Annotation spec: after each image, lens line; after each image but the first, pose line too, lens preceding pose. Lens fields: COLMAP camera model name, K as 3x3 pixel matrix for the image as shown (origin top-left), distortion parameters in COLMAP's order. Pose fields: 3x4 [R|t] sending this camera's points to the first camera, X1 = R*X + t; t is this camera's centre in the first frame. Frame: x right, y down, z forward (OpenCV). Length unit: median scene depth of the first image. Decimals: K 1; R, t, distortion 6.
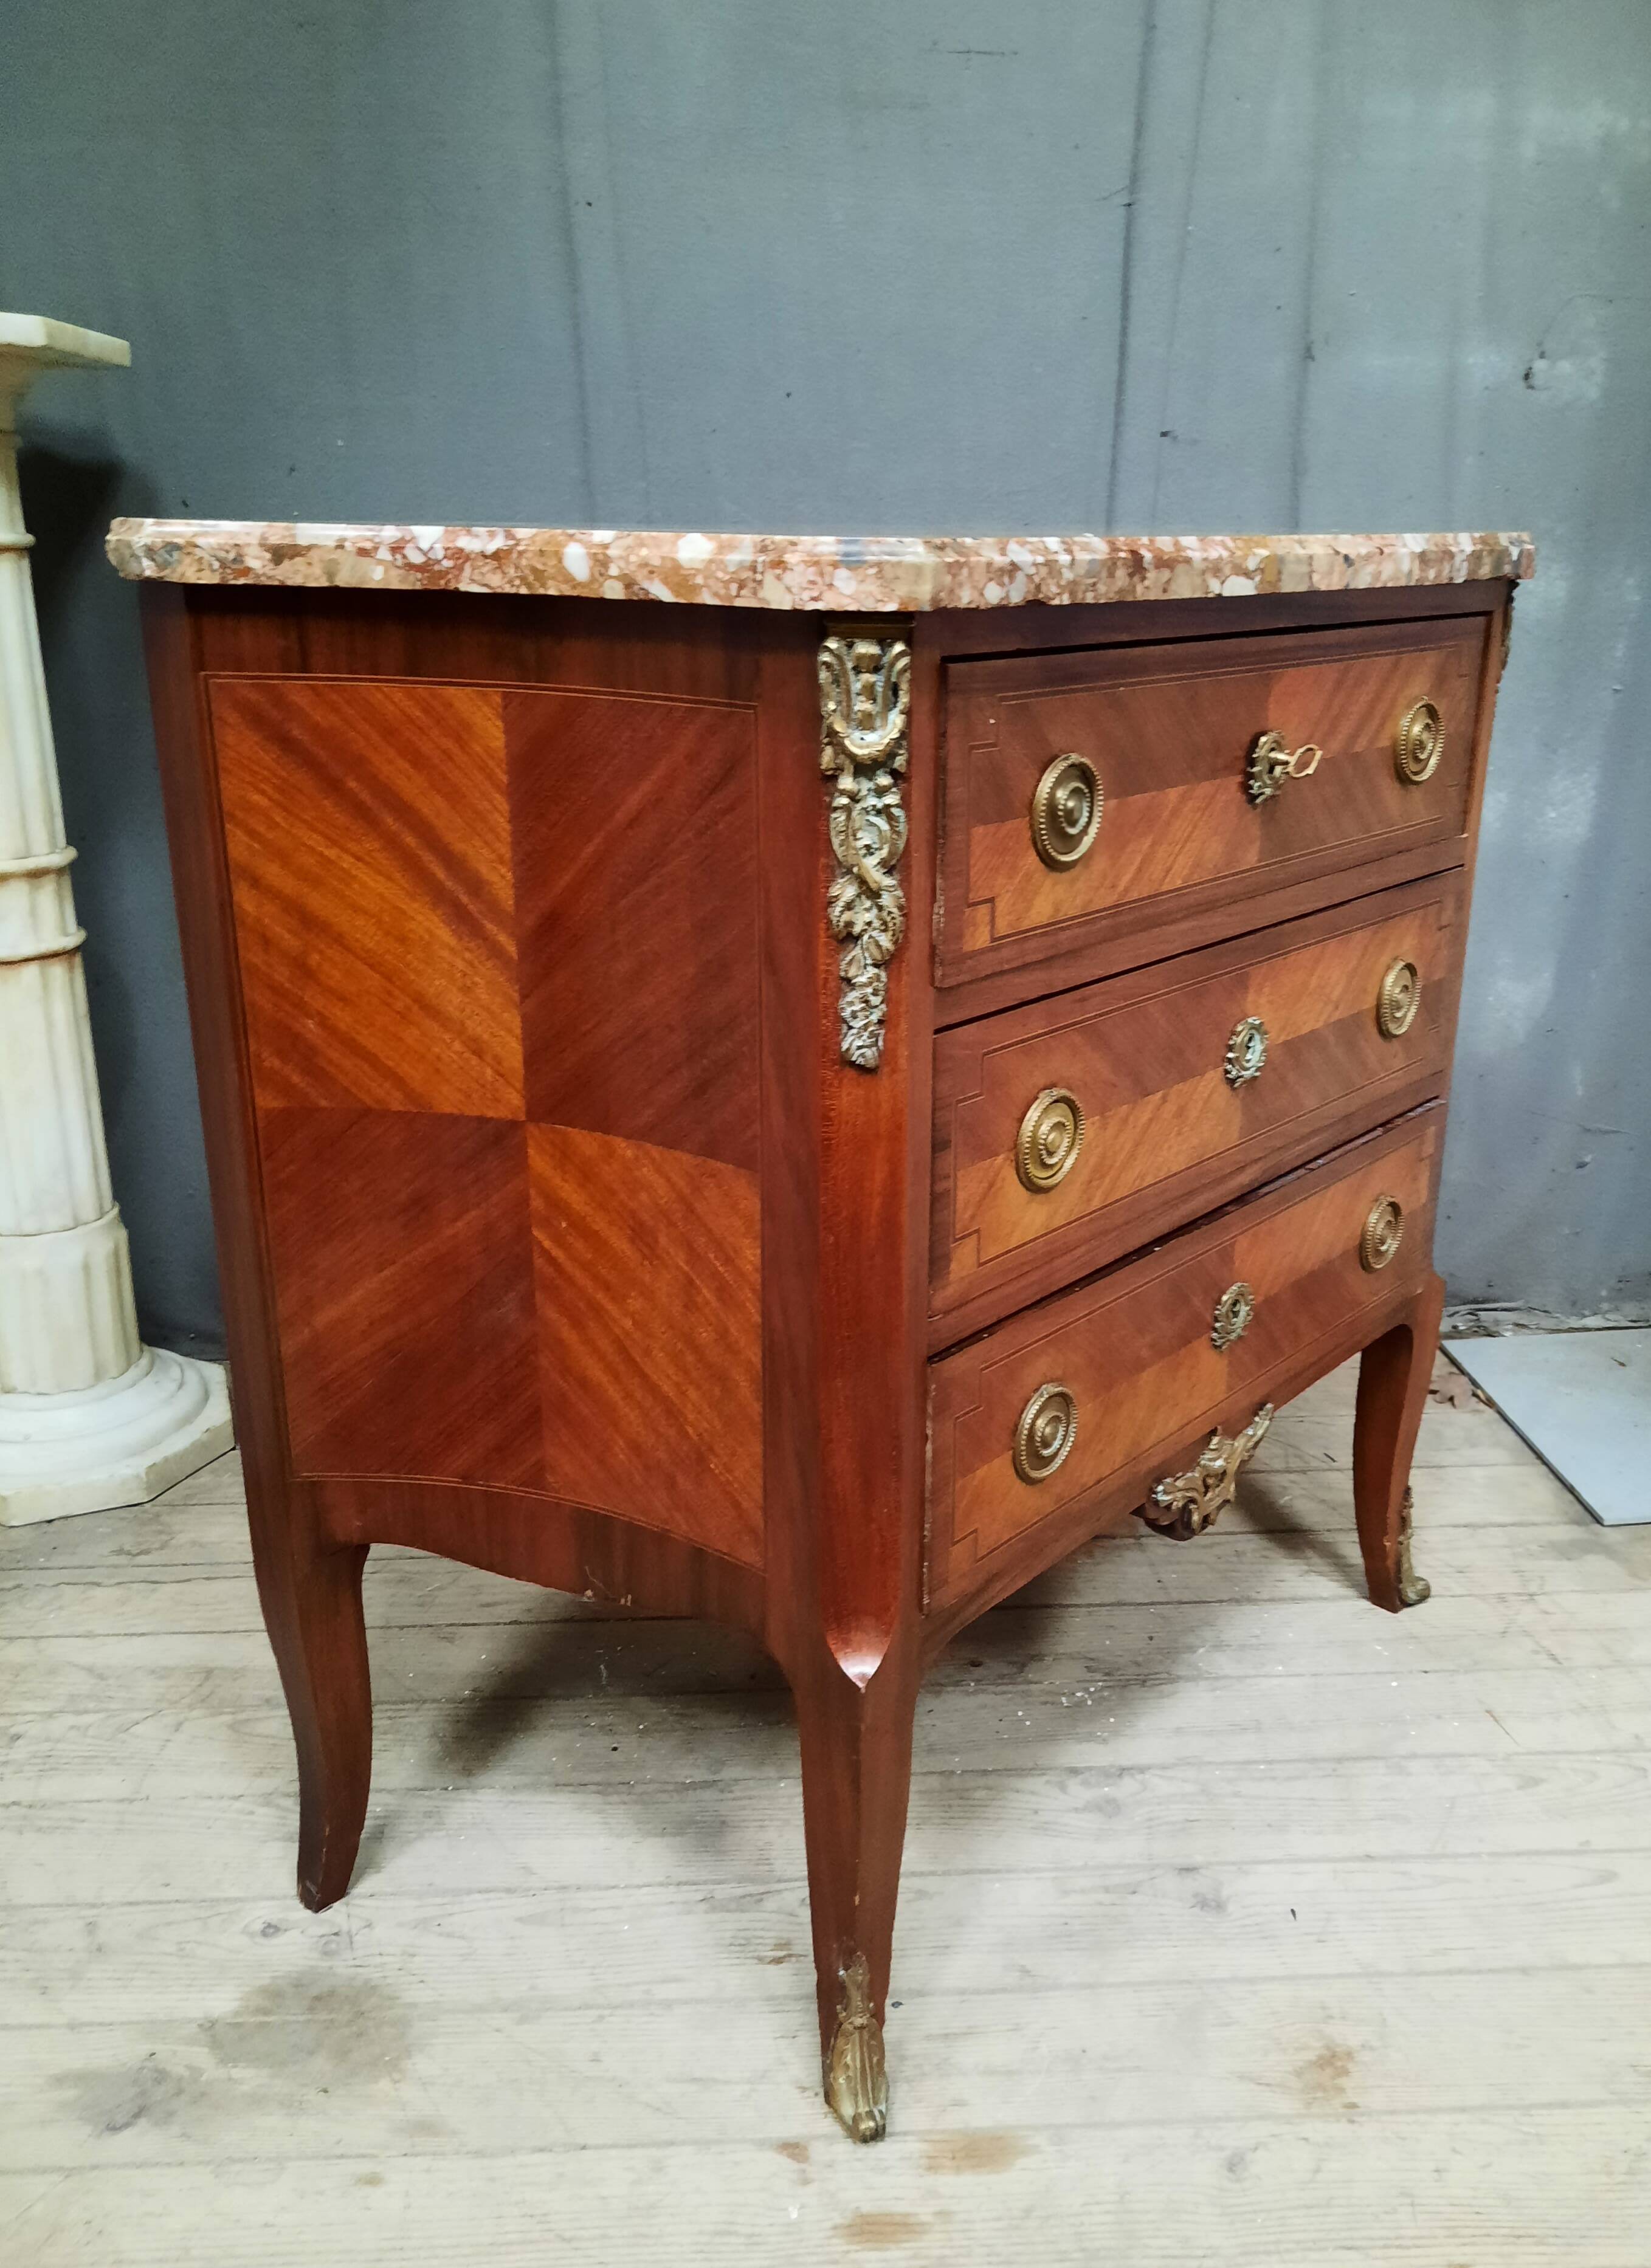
lens RADIAL K [[1781.6, 0, 915.5], [0, 1781.6, 1104.8], [0, 0, 1]] dist [0.067563, -0.108696]
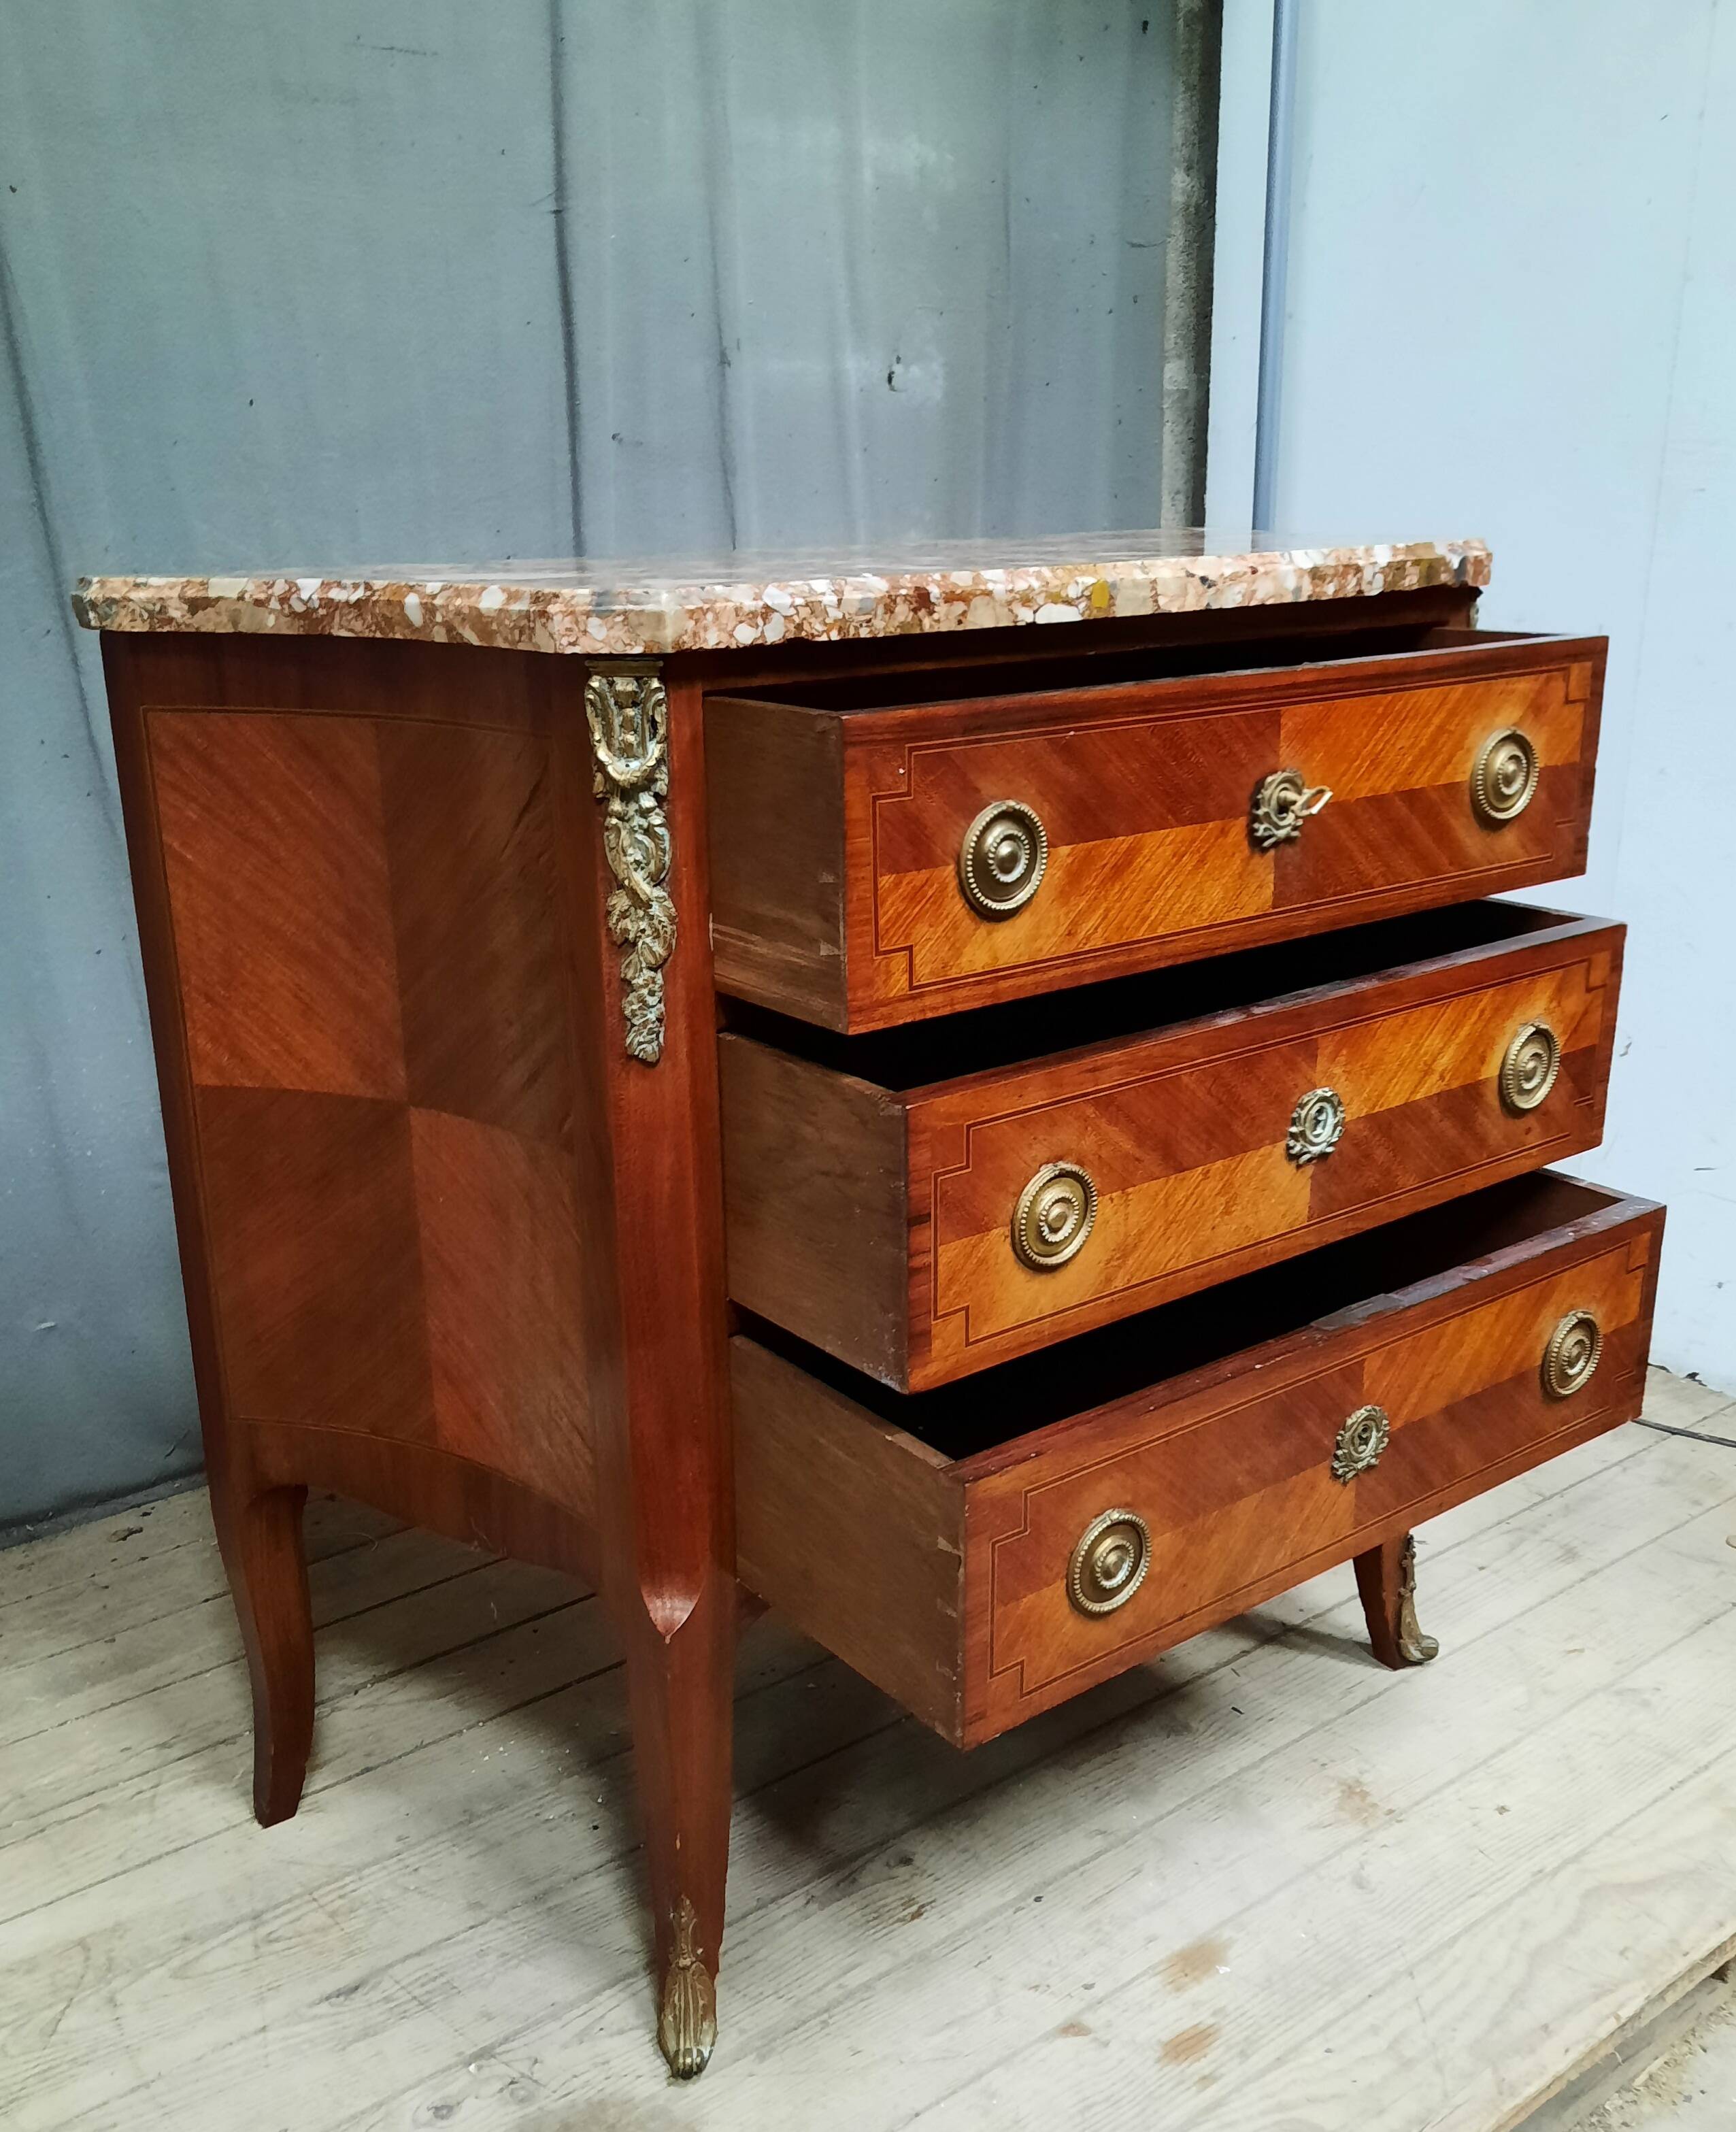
lens RADIAL K [[1995.0, 0, 839.5], [0, 1995.0, 1109.3], [0, 0, 1]] dist [0.040277, -0.025018]
pose [[0.976432, 0.034365, -0.213071, 0.338381], [-0.036832, 0.999292, -0.007615, 0.013047], [0.212659, 0.015283, 0.977007, -0.171032]]
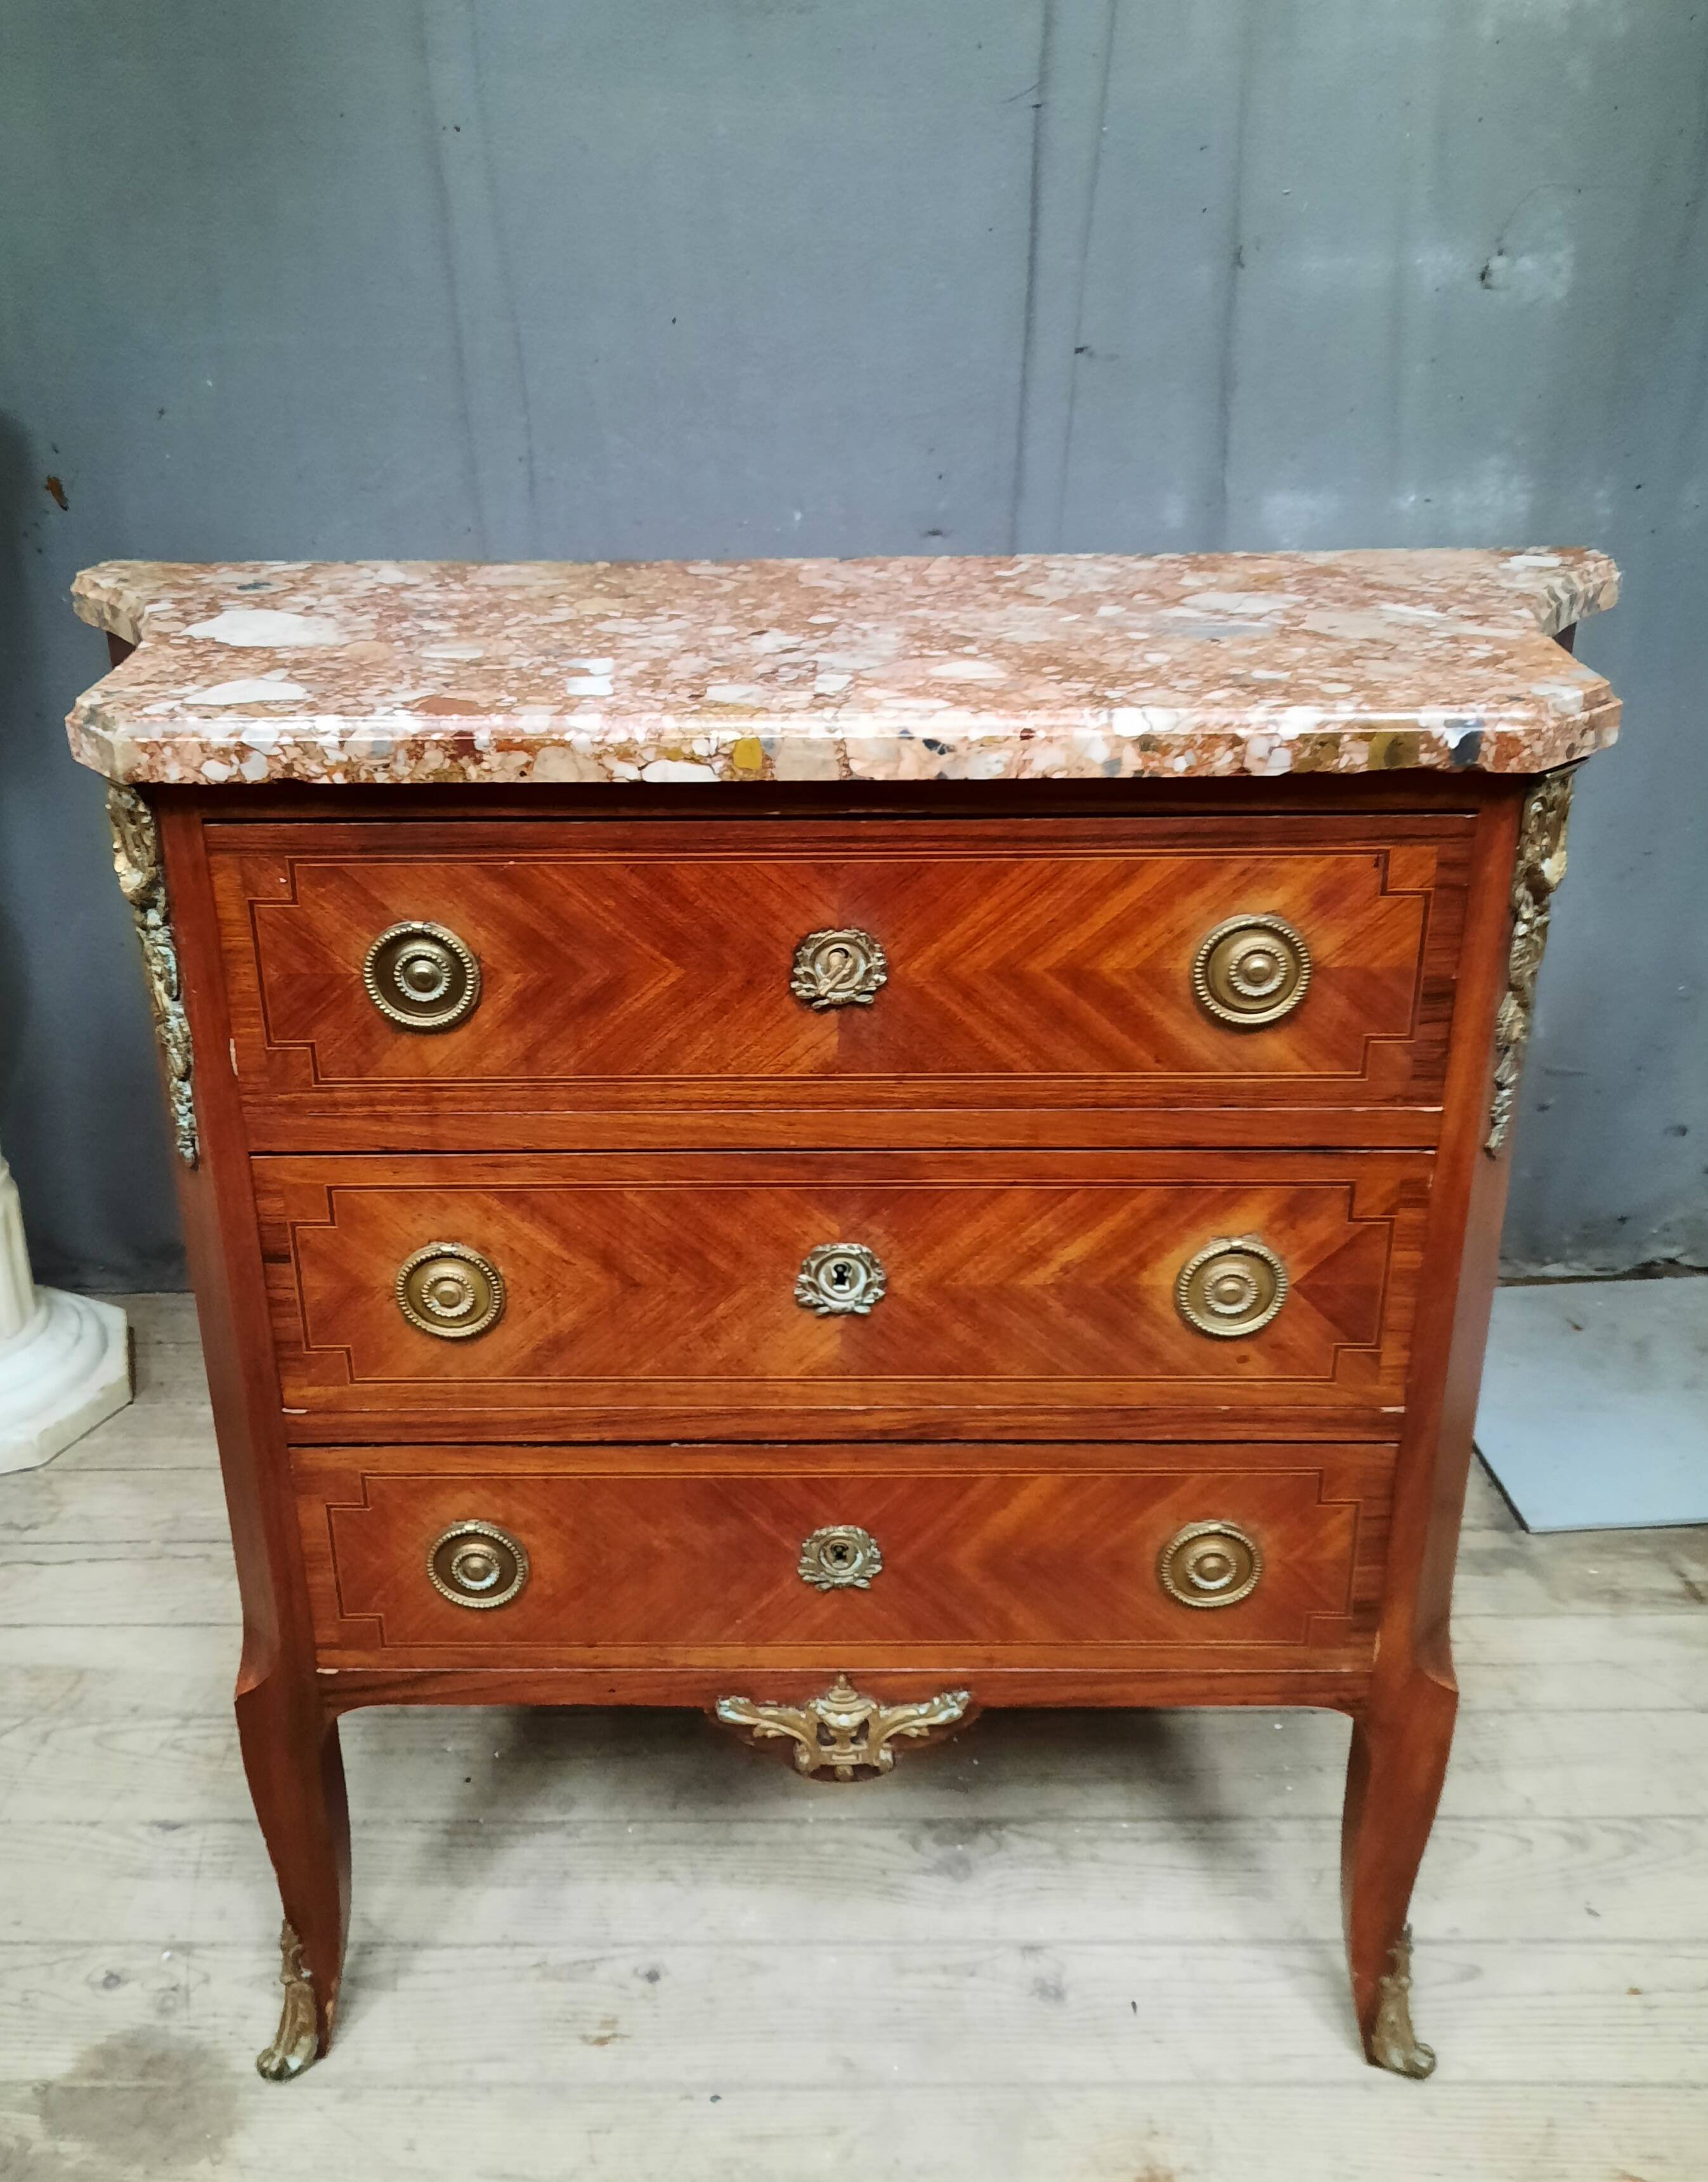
lens RADIAL K [[1861.2, 0, 815.3], [0, 1861.2, 963.4], [0, 0, 1]] dist [0.051135, -0.063002]
pose [[0.644284, 0.267783, -0.716373, 0.951447], [-0.222278, 0.961828, 0.159625, -0.385595], [0.731772, 0.056390, 0.679213, 0.485114]]
